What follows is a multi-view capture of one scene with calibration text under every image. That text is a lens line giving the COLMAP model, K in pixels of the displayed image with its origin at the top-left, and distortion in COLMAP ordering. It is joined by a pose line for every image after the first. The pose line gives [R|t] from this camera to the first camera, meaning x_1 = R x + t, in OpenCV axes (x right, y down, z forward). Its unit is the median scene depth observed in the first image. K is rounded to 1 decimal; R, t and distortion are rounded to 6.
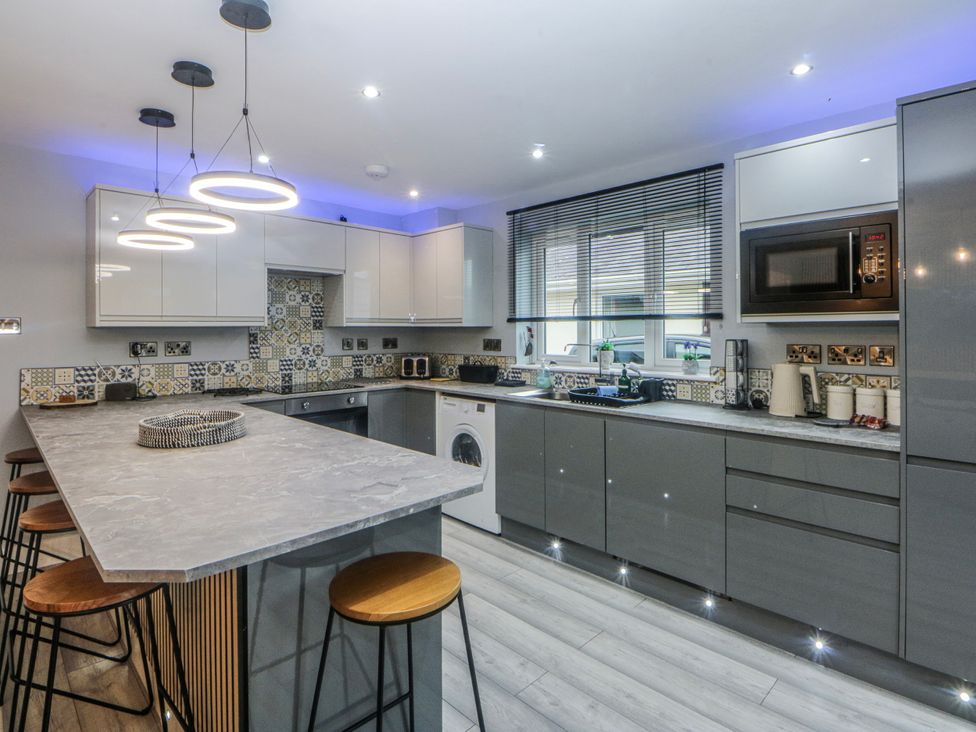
lens RADIAL K [[512.5, 0, 487.5], [0, 512.5, 358.8], [0, 0, 1]] dist [0.001216, -0.009768]
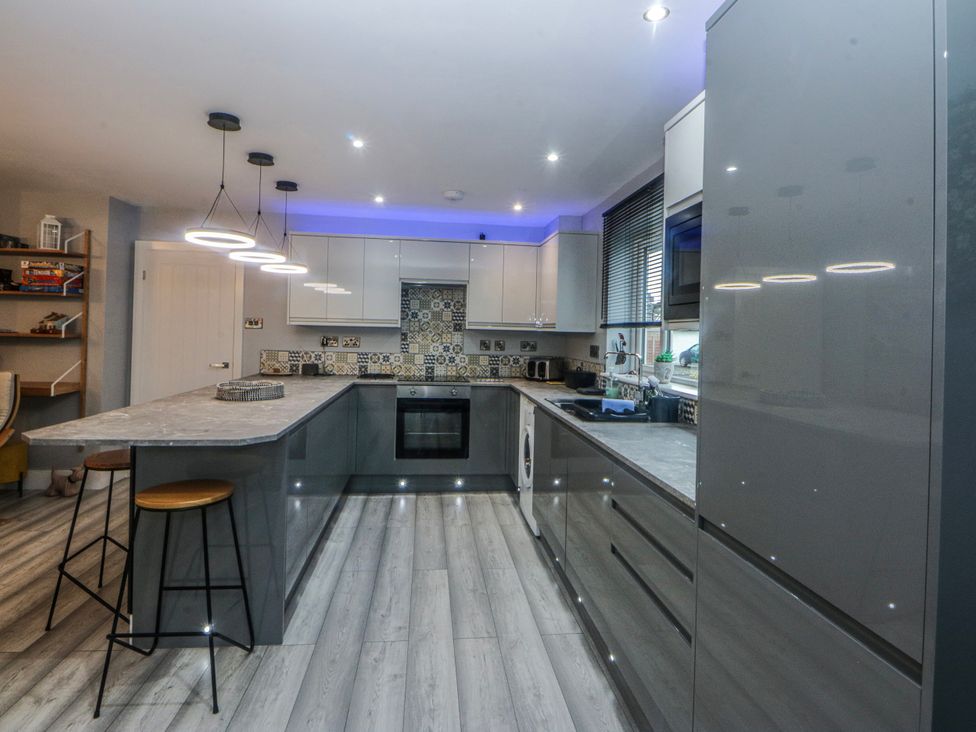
lens RADIAL K [[512.5, 0, 487.1], [0, 512.5, 361.5], [0, 0, 1]] dist [0.001216, -0.009768]
pose [[0.789139, 0.058875, -0.611387, 0.470672], [-0.063111, 0.997899, 0.014635, -0.009601], [0.610964, 0.027036, 0.791197, 0.111421]]
